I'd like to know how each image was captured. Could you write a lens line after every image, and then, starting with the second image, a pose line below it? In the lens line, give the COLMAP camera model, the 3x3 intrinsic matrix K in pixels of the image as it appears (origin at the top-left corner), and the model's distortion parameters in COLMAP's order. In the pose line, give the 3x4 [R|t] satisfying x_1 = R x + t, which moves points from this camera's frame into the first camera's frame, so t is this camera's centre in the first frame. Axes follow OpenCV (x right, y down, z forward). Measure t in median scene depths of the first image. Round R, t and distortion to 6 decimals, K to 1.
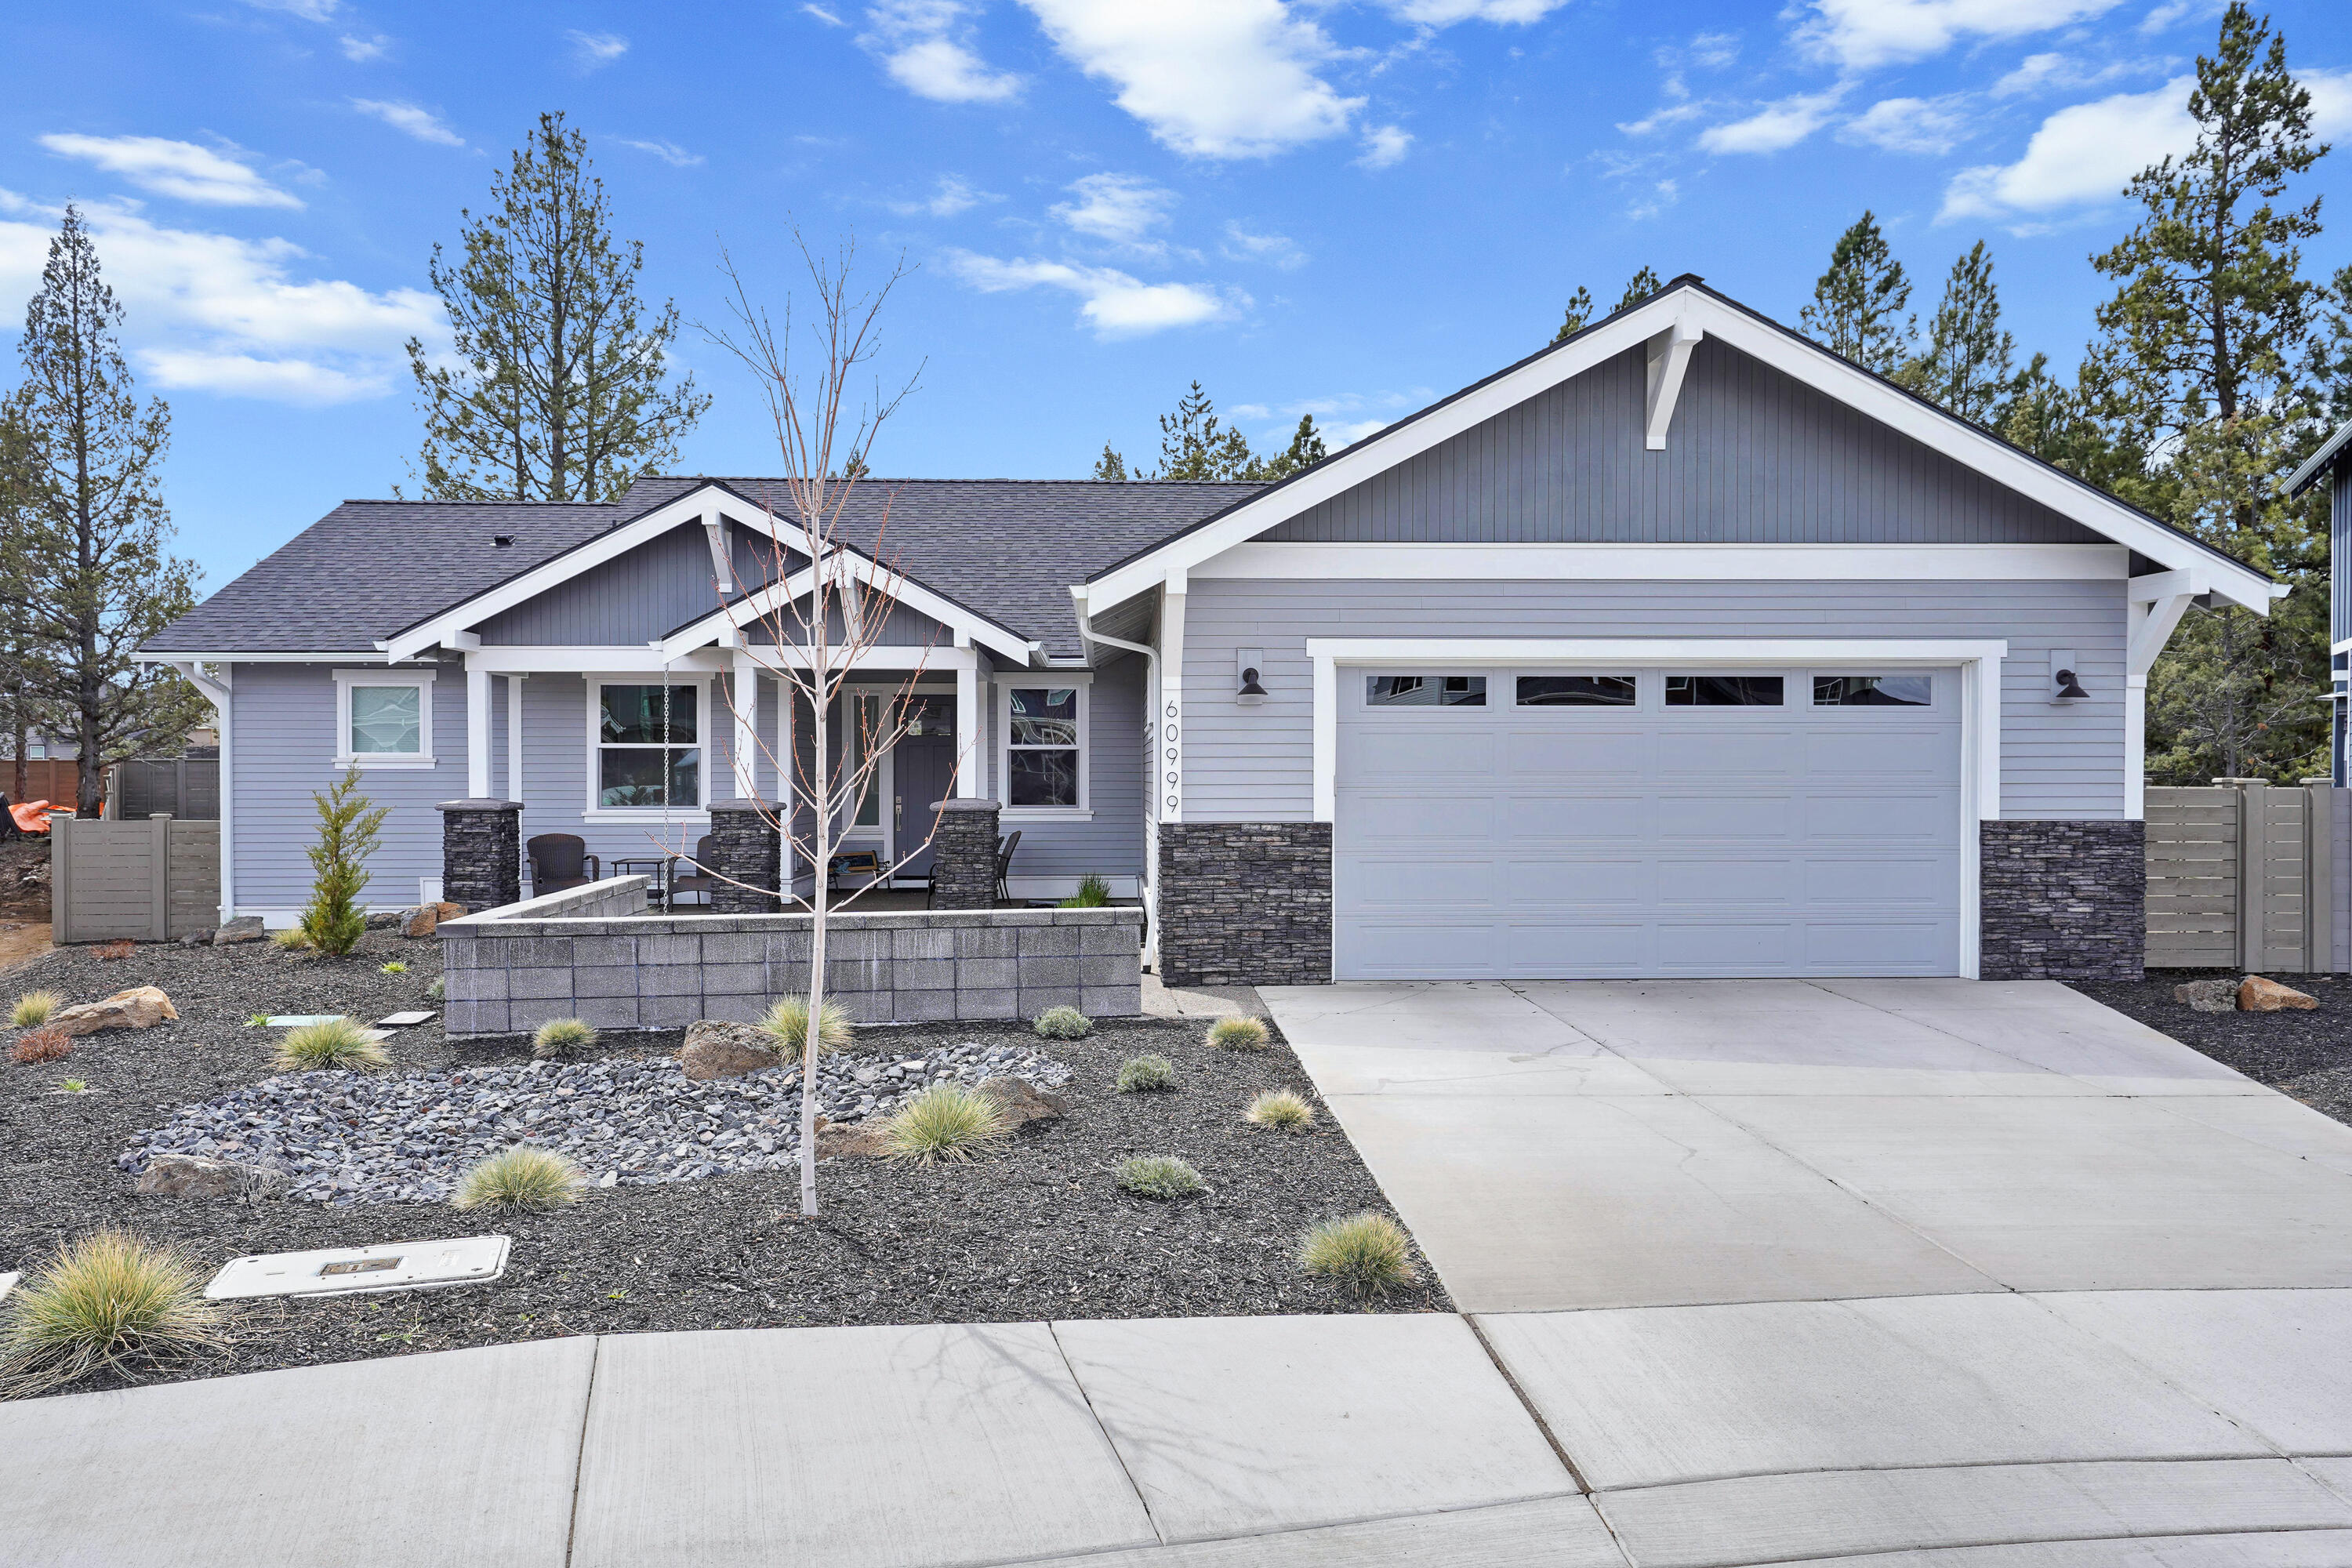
lens RADIAL K [[1623.8, 0, 1211.0], [0, 1623.8, 800.1], [0, 0, 1]] dist [0.008195, -0.006371]
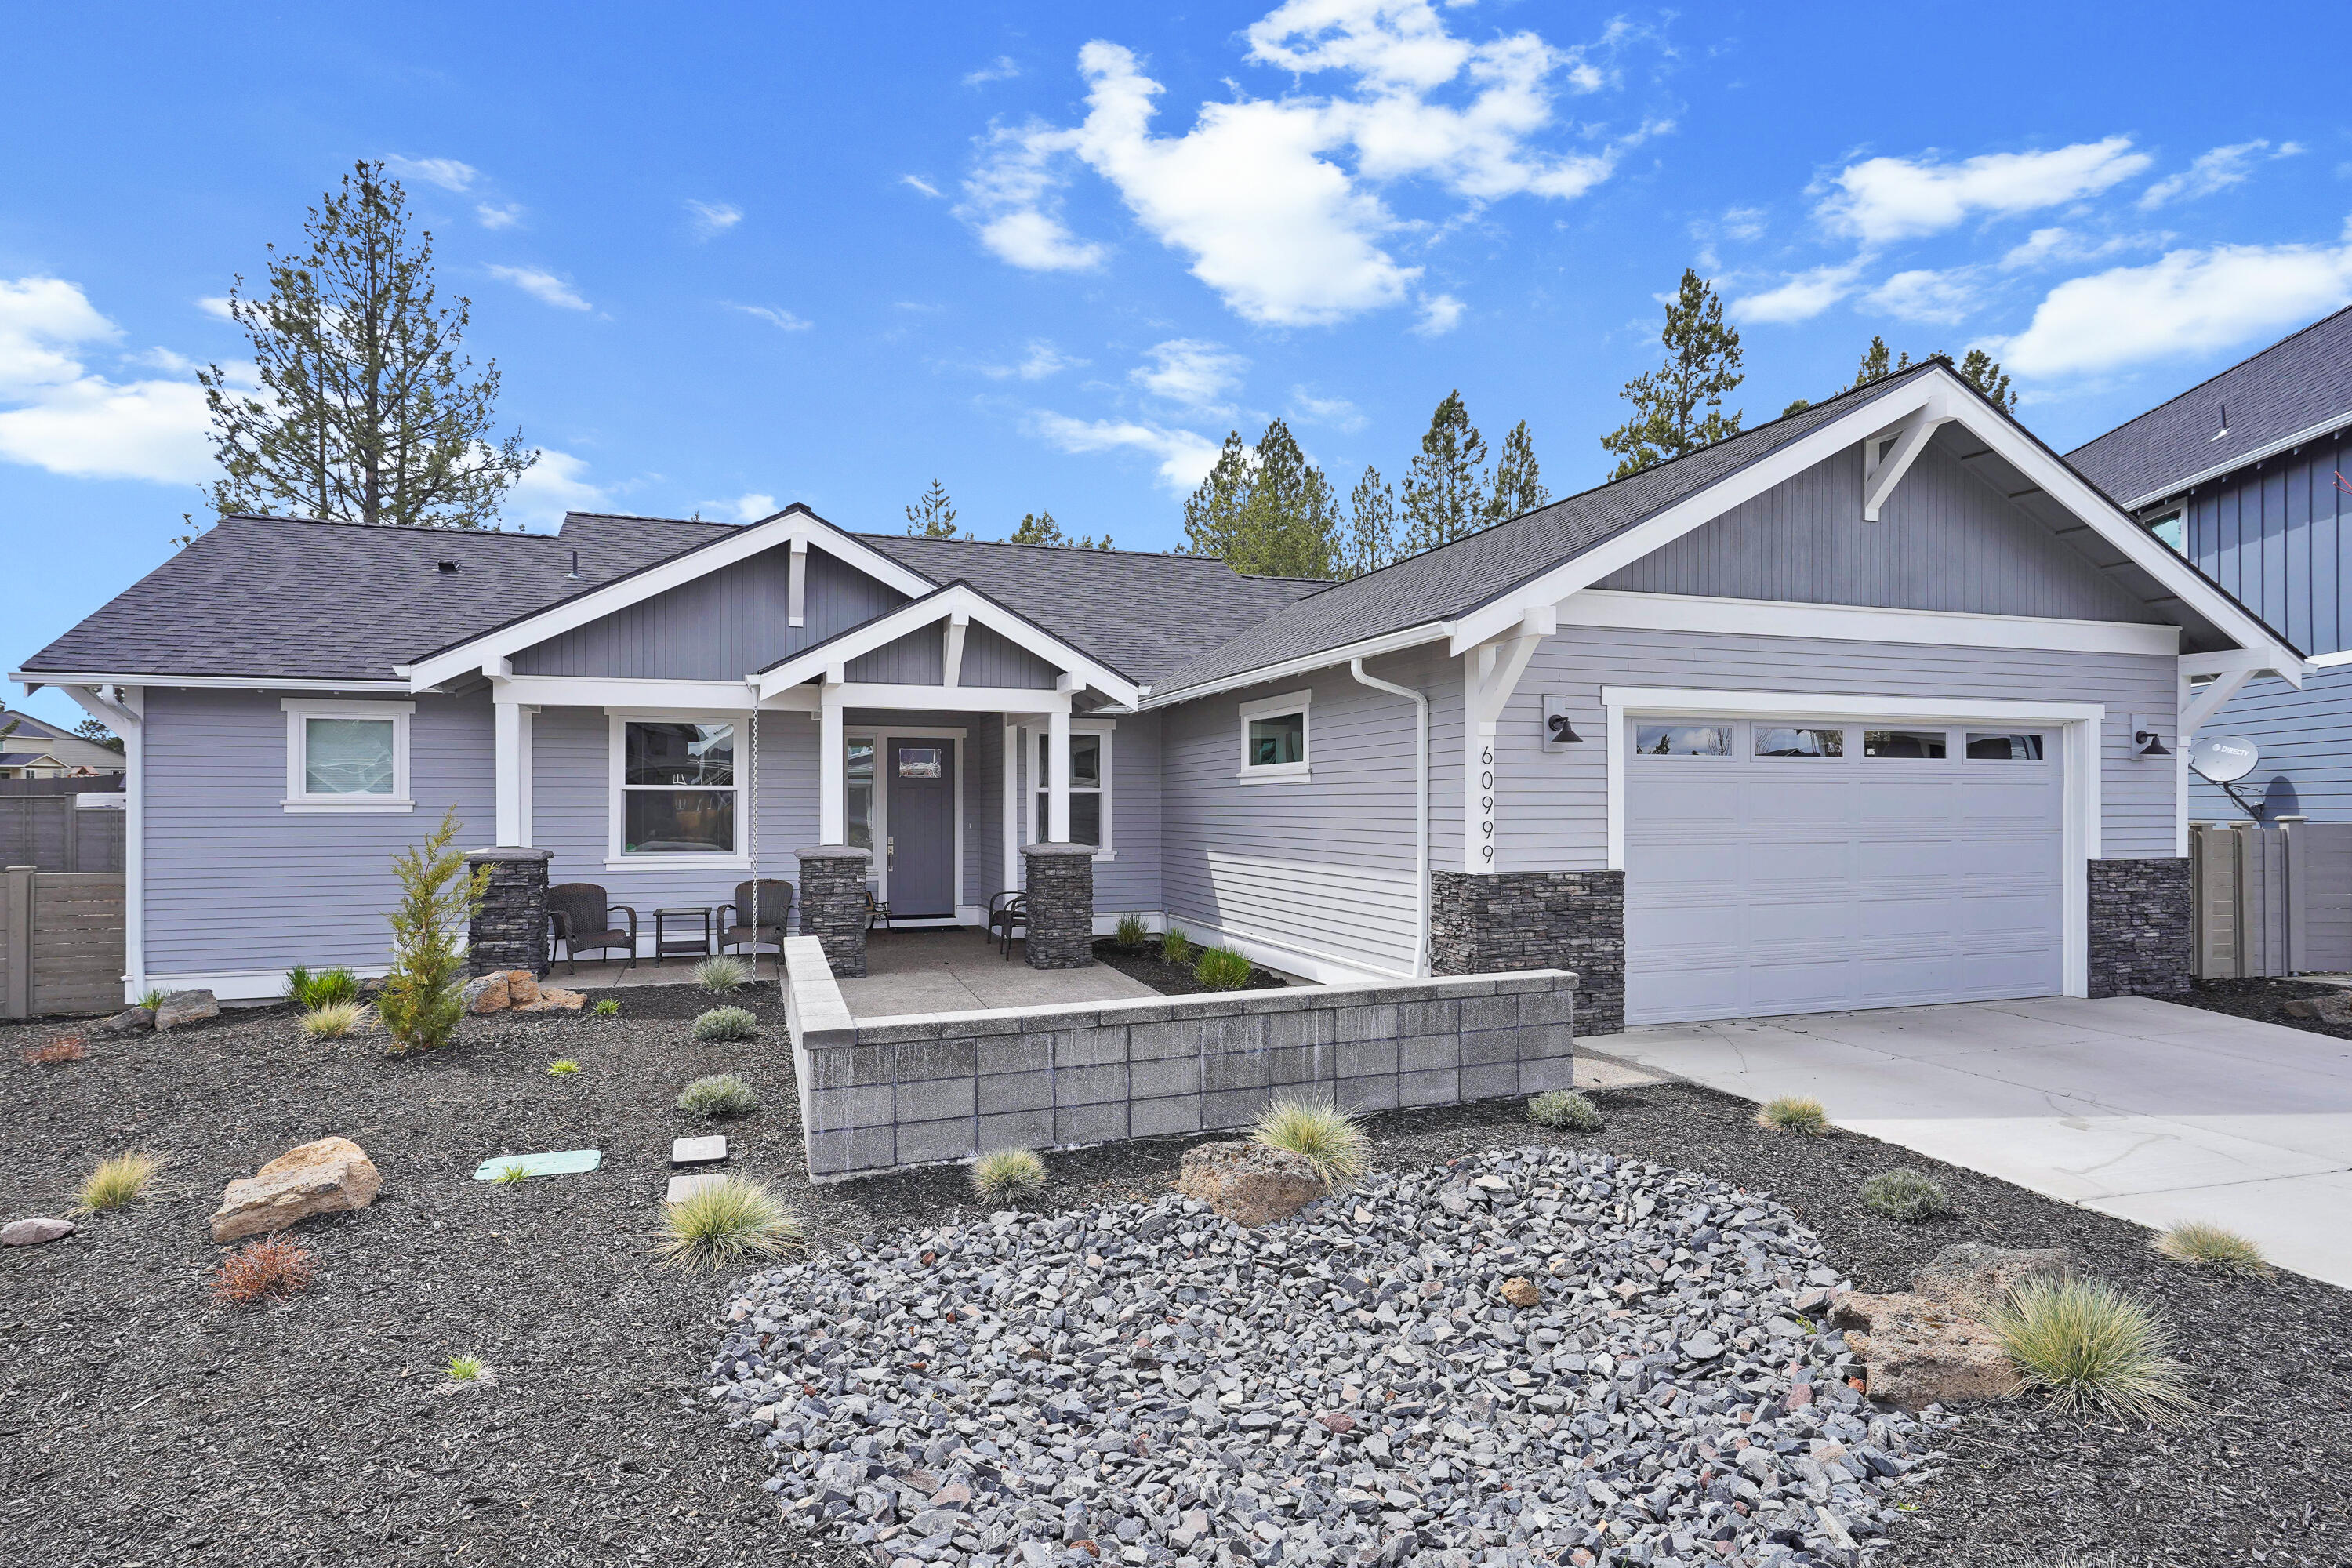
lens RADIAL K [[1246.1, 0, 1188.2], [0, 1246.1, 796.4], [0, 0, 1]] dist [0.002055, 0.000725]
pose [[0.958206, 0.002083, 0.286073, -0.290365], [0.004587, 0.999733, -0.022643, -0.011457], [-0.286043, 0.023009, 0.957940, 0.242977]]
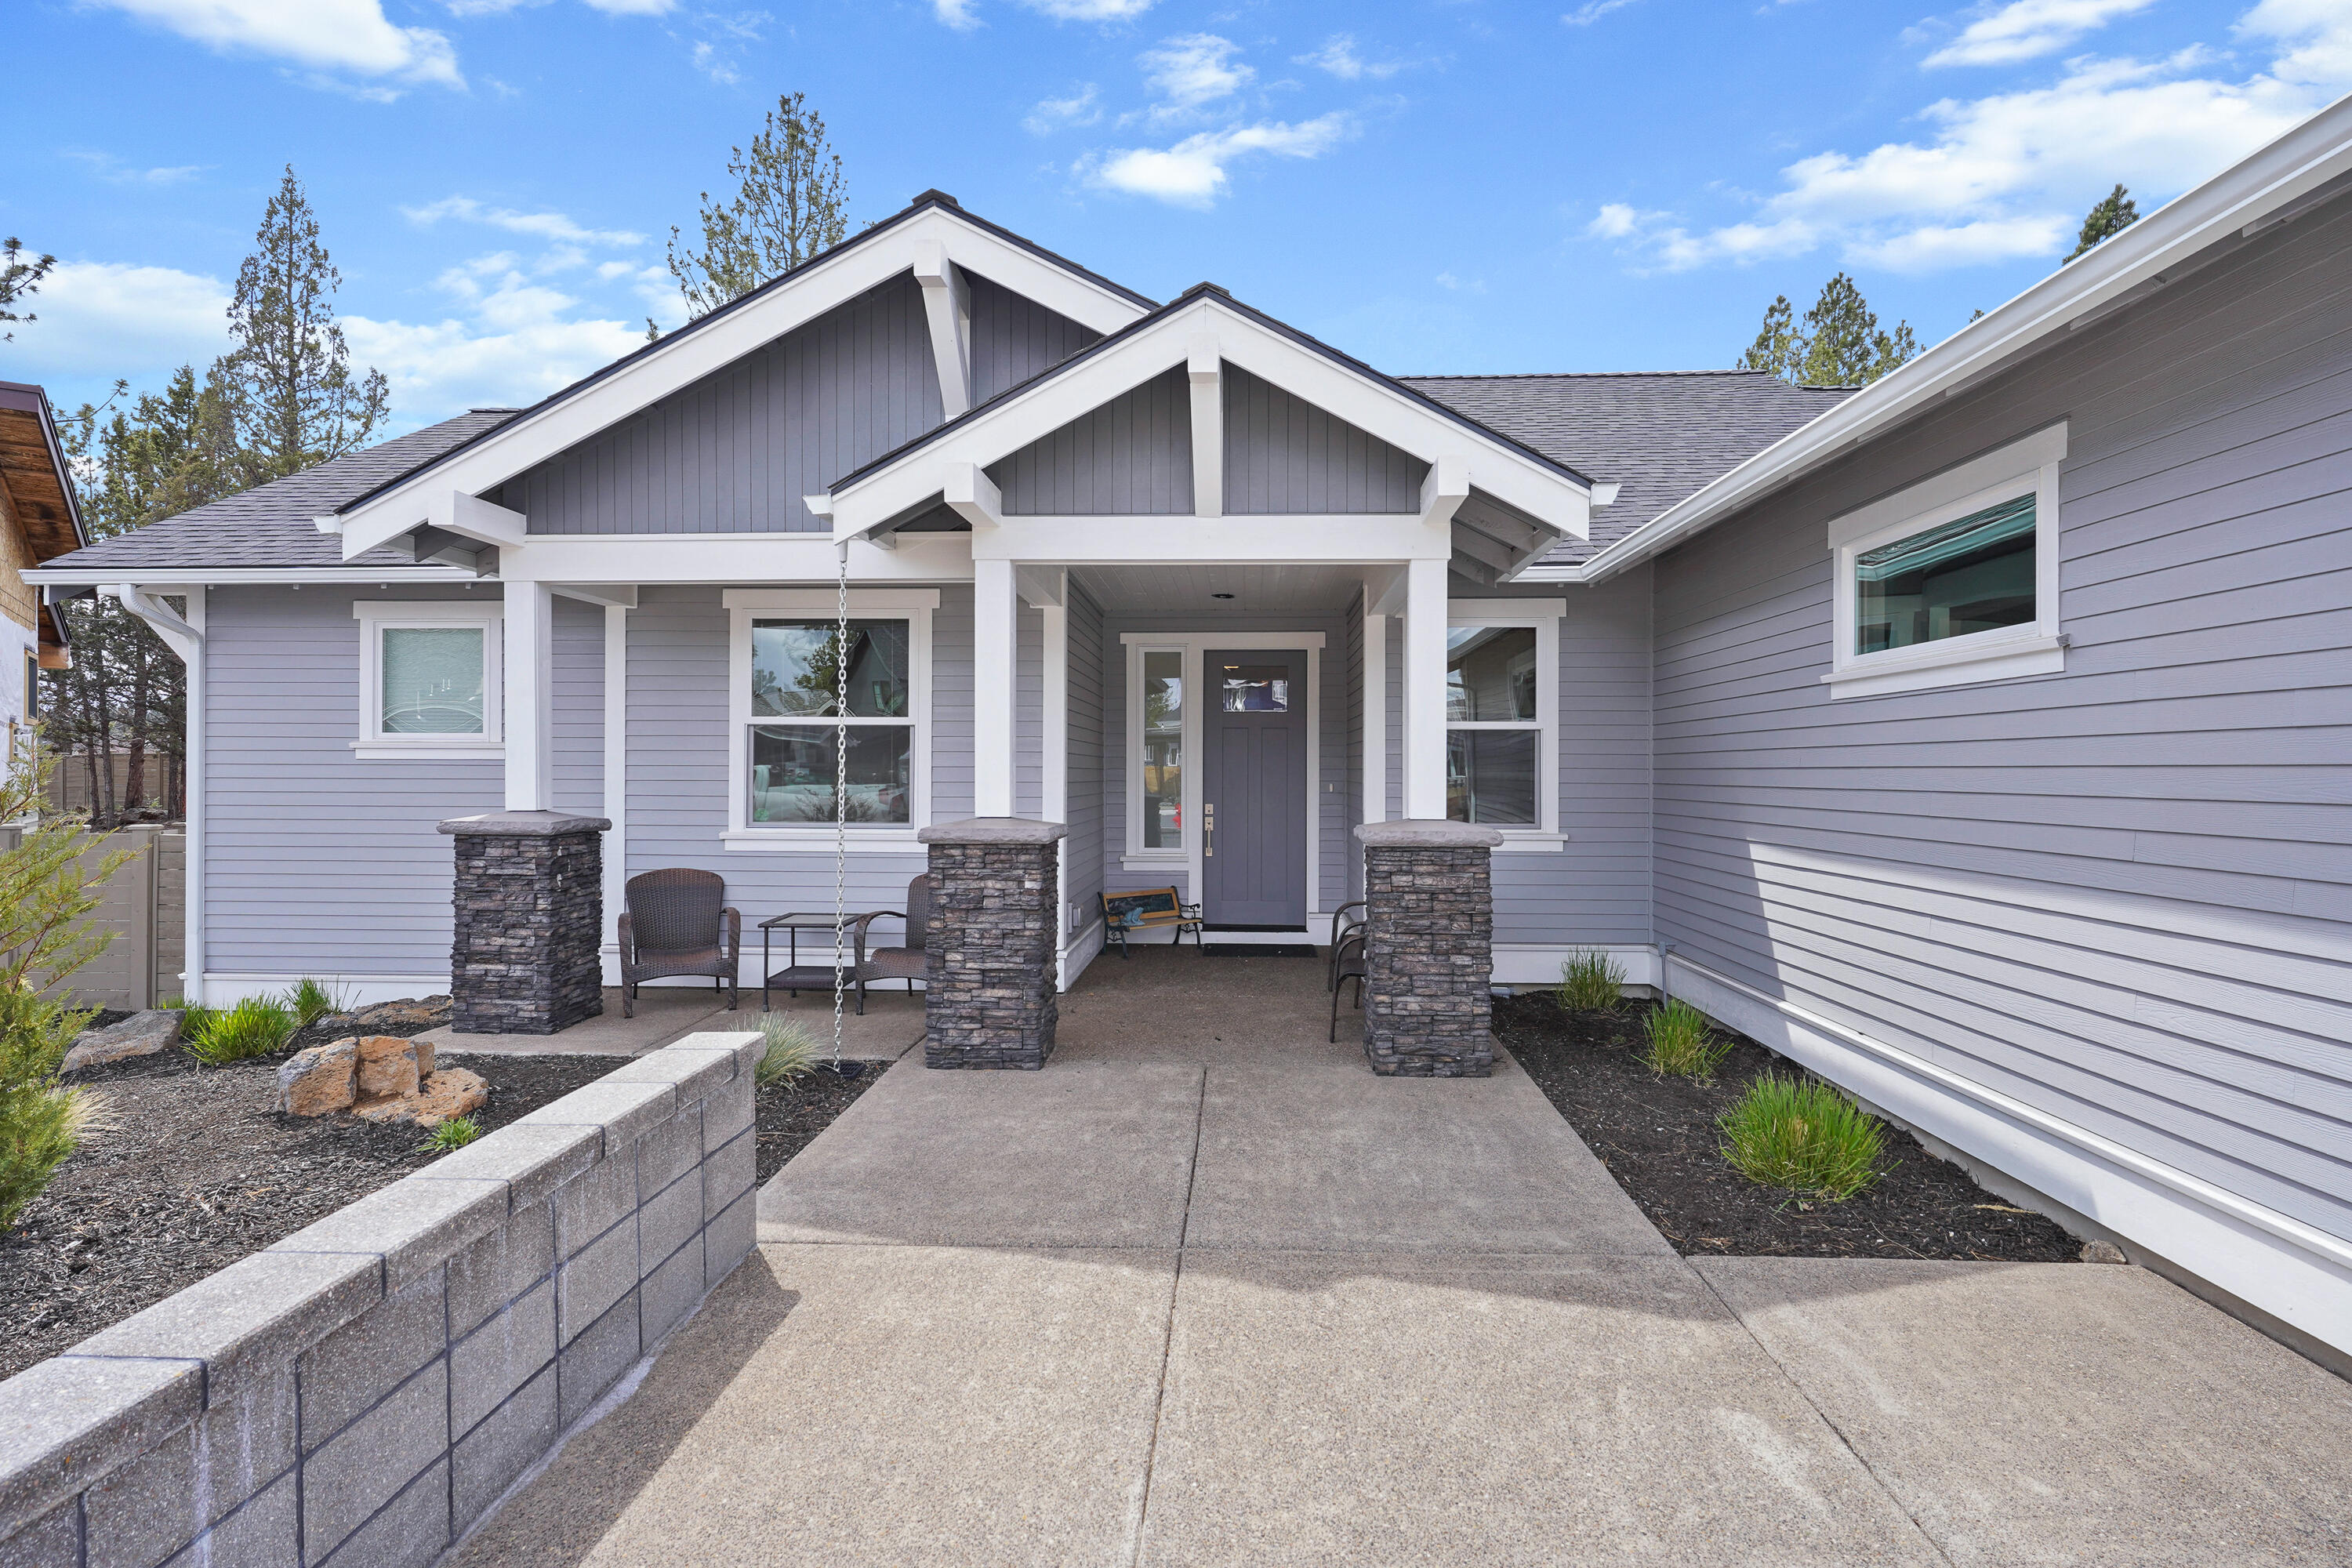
lens RADIAL K [[1246.1, 0, 1178.2], [0, 1246.1, 773.0], [0, 0, 1]] dist [0.002055, 0.000725]
pose [[0.993436, 0.003454, -0.114338, -0.180591], [-0.005018, 0.999898, -0.013400, -0.009621], [0.114280, 0.013886, 0.993352, 0.605256]]
